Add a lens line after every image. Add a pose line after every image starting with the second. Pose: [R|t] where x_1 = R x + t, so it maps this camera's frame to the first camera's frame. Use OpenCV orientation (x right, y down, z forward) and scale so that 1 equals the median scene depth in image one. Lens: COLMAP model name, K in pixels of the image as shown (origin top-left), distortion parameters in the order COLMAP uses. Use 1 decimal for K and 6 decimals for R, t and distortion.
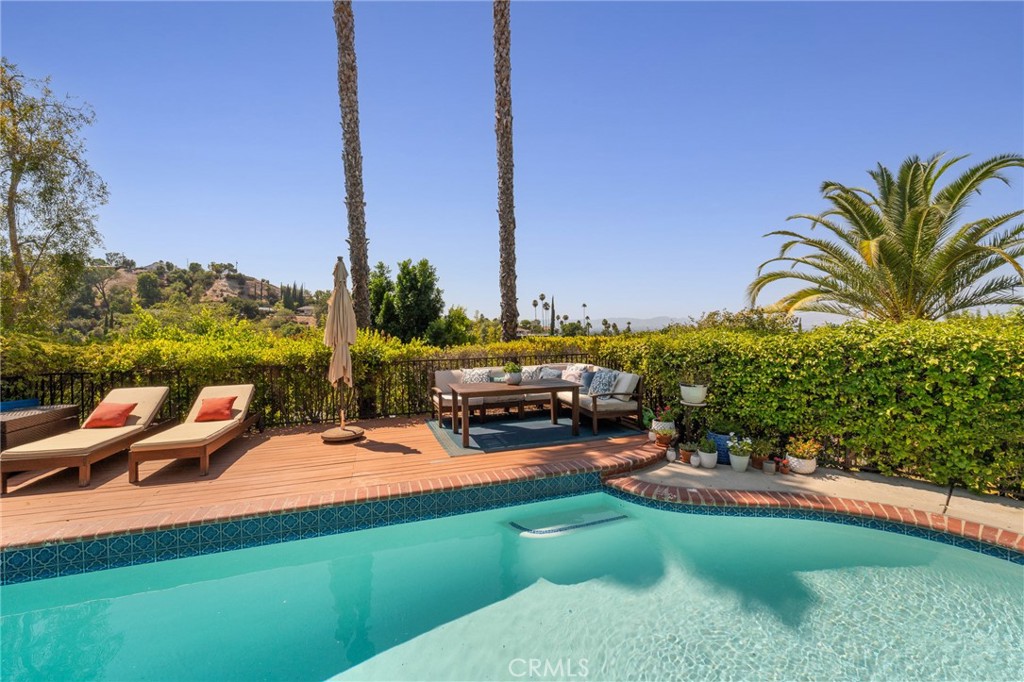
lens RADIAL K [[405.1, 0, 512.5], [0, 405.1, 339.8], [0, 0, 1]] dist [0.000744, -0.000368]
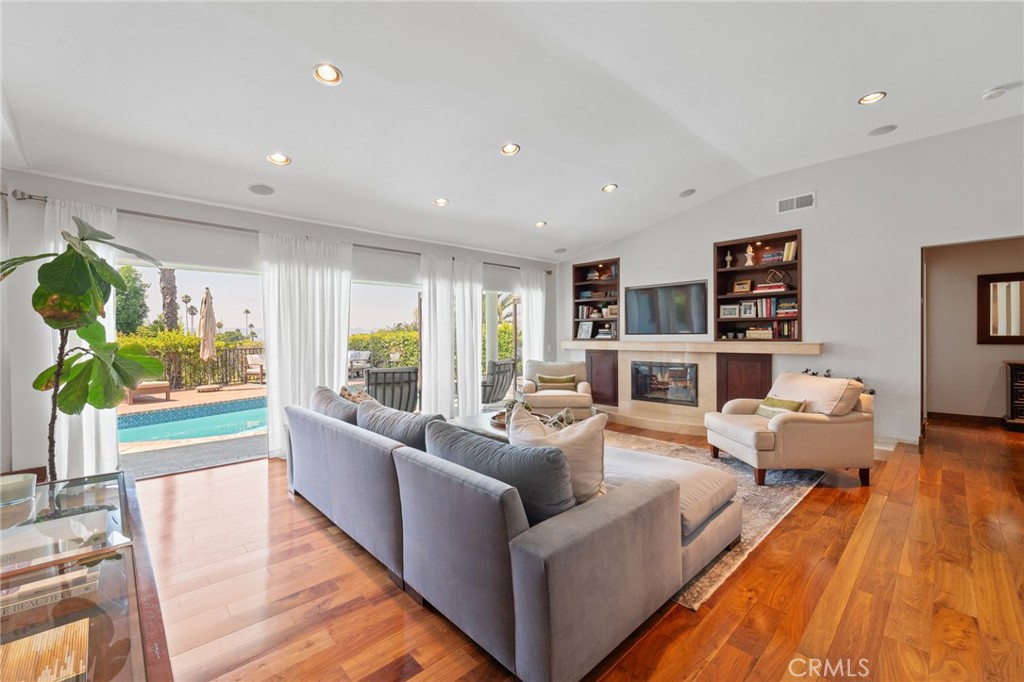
lens RADIAL K [[425.7, 0, 512.1], [0, 425.7, 335.1], [0, 0, 1]] dist [0.000062, -0.000147]
pose [[0.732145, 0.004192, 0.681136, -0.551866], [0.021000, 0.999367, -0.028724, 0.064219], [-0.680825, 0.035334, 0.731593, -0.956463]]
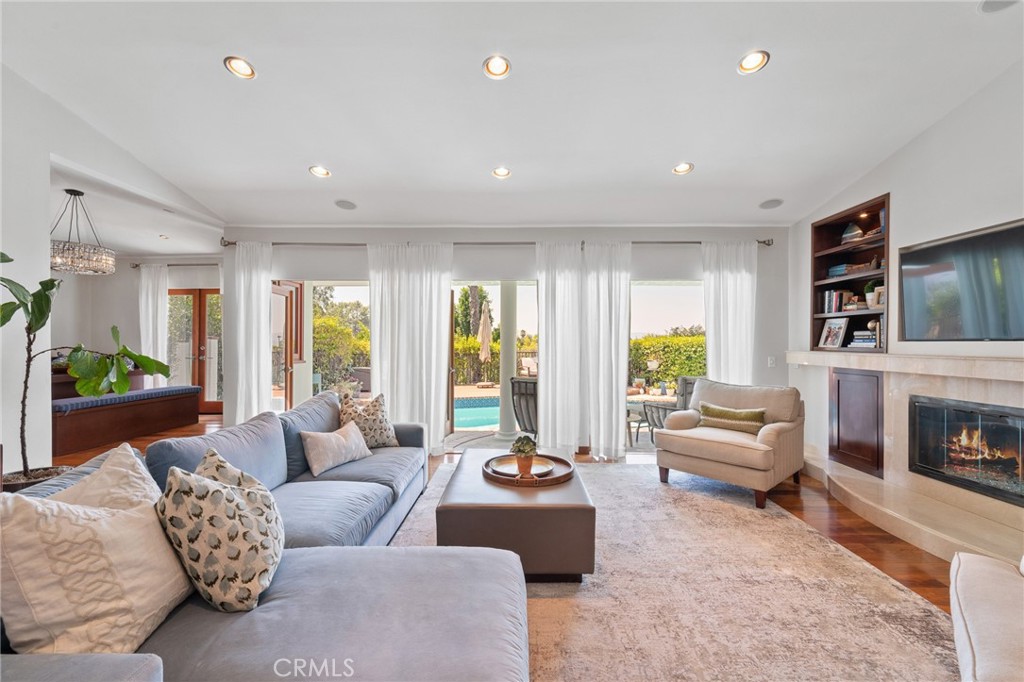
lens RADIAL K [[431.1, 0, 512.0], [0, 431.1, 341.0], [0, 0, 1]] dist [-0.002144, -0.000278]
pose [[0.999742, 0.009398, -0.020701, -0.183984], [-0.010075, 0.999411, -0.032818, 0.061467], [0.020380, 0.033018, 0.999247, -0.931775]]
